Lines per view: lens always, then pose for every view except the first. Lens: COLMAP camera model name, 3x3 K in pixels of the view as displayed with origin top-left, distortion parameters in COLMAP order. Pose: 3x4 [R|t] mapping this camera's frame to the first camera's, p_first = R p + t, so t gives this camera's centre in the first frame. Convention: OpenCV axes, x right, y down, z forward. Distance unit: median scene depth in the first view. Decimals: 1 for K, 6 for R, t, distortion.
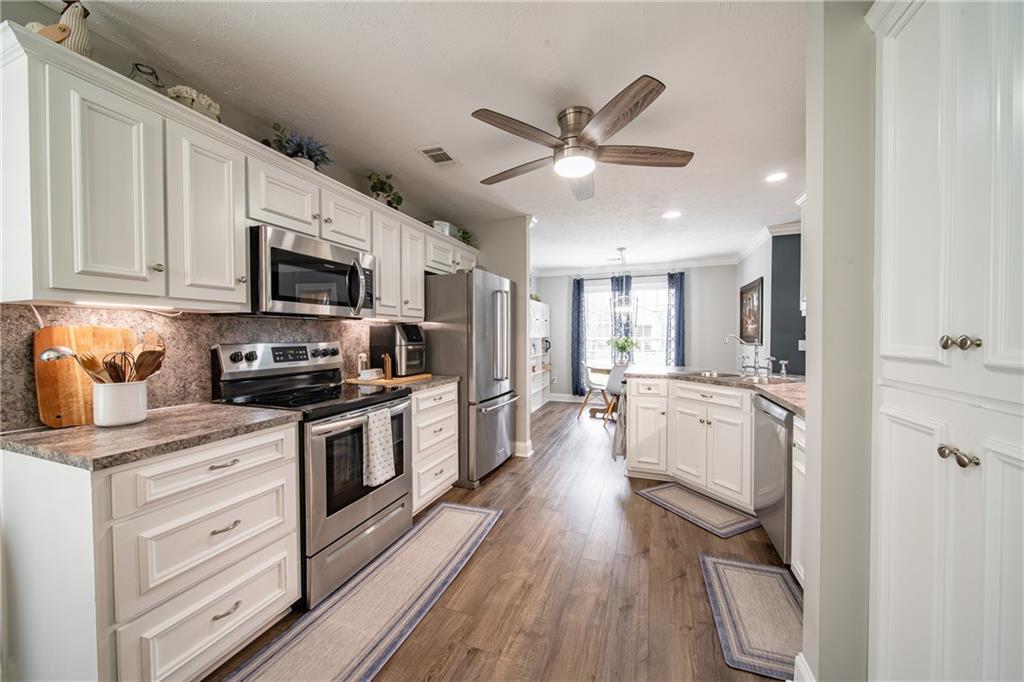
lens RADIAL K [[357.2, 0, 508.4], [0, 357.2, 343.3], [0, 0, 1]] dist [-0.002687, -0.000492]
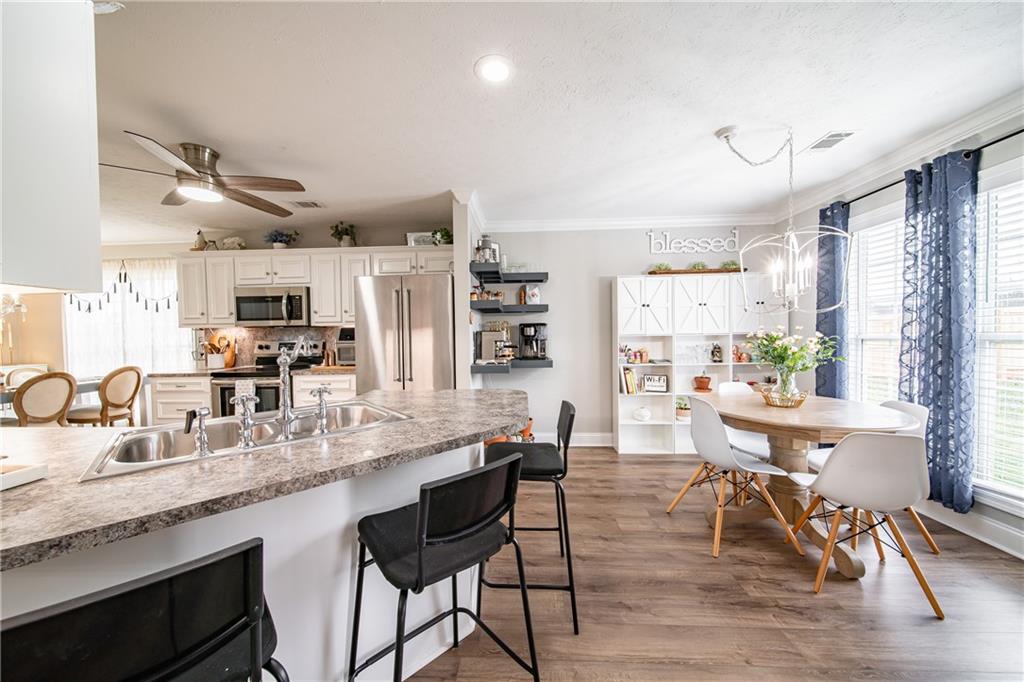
lens RADIAL K [[357.2, 0, 508.4], [0, 357.2, 343.3], [0, 0, 1]] dist [-0.002687, -0.000492]
pose [[0.333276, 0.022390, -0.942563, 0.540550], [-0.008171, 0.999749, 0.020860, -0.012298], [0.942794, 0.000749, 0.333375, 0.508762]]
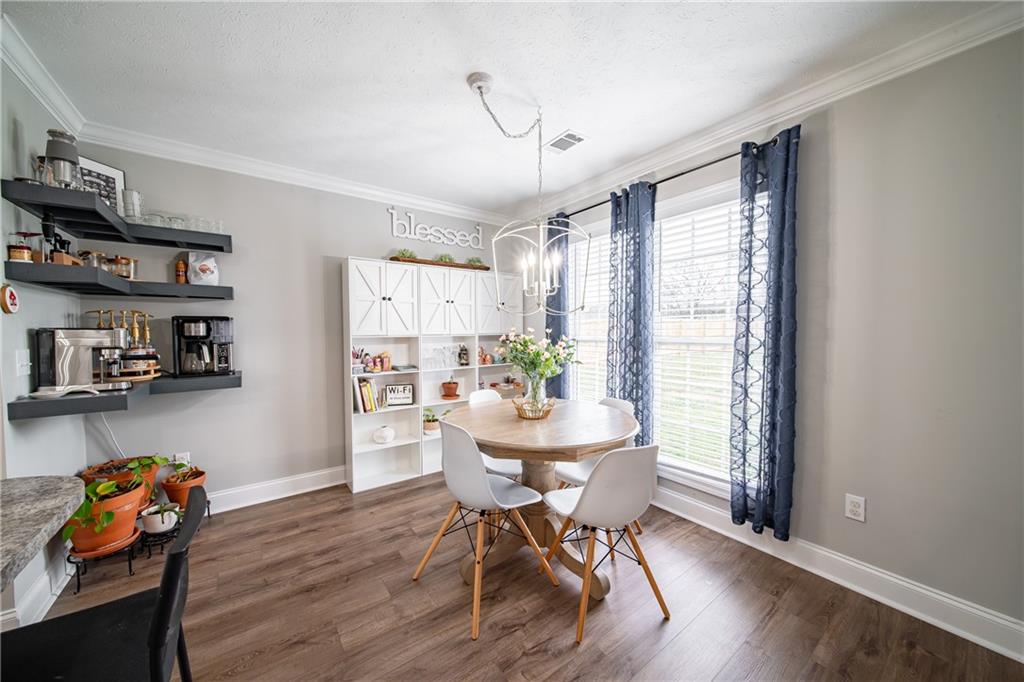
lens RADIAL K [[357.2, 0, 508.4], [0, 357.2, 343.3], [0, 0, 1]] dist [-0.002687, -0.000492]
pose [[0.849230, 0.020867, -0.527611, 0.442224], [-0.011879, 0.999721, 0.020419, -0.017481], [0.527890, -0.011073, 0.849241, 0.605994]]
